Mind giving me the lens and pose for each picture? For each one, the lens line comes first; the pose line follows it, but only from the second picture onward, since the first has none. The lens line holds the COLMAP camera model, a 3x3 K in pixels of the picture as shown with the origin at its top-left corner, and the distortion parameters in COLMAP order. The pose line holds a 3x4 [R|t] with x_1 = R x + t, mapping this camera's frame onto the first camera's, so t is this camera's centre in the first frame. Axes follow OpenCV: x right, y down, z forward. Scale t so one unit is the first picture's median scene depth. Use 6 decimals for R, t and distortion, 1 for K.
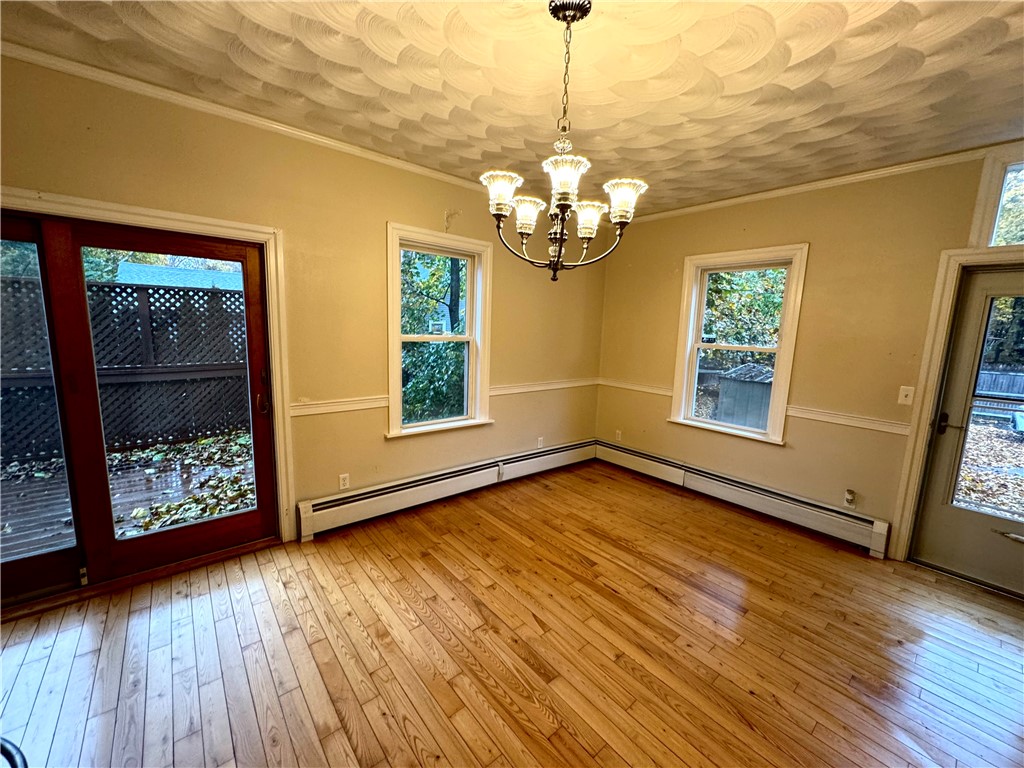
lens RADIAL K [[407.3, 0, 512.6], [0, 407.3, 383.0], [0, 0, 1]] dist [0.002342, -0.000656]
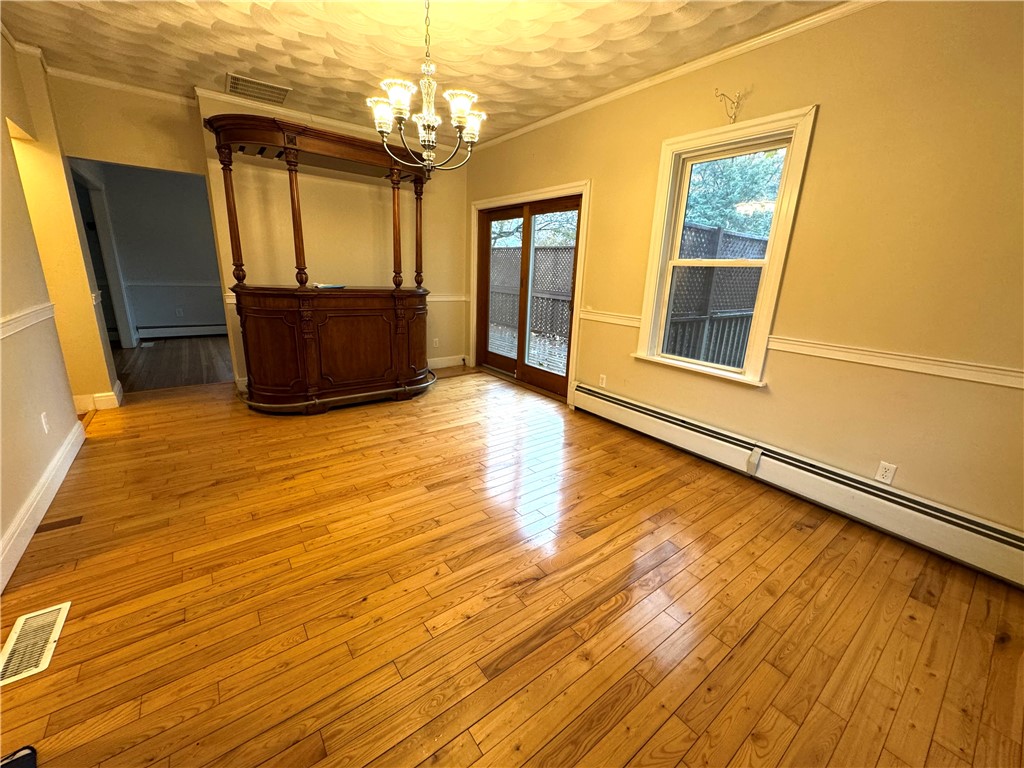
lens RADIAL K [[407.3, 0, 511.5], [0, 407.3, 381.9], [0, 0, 1]] dist [0.002342, -0.000656]
pose [[-0.045645, 0.226925, -0.972842, 0.825040], [-0.189789, 0.954150, 0.231470, 0.011081], [0.980763, 0.195200, -0.000484, 0.749243]]
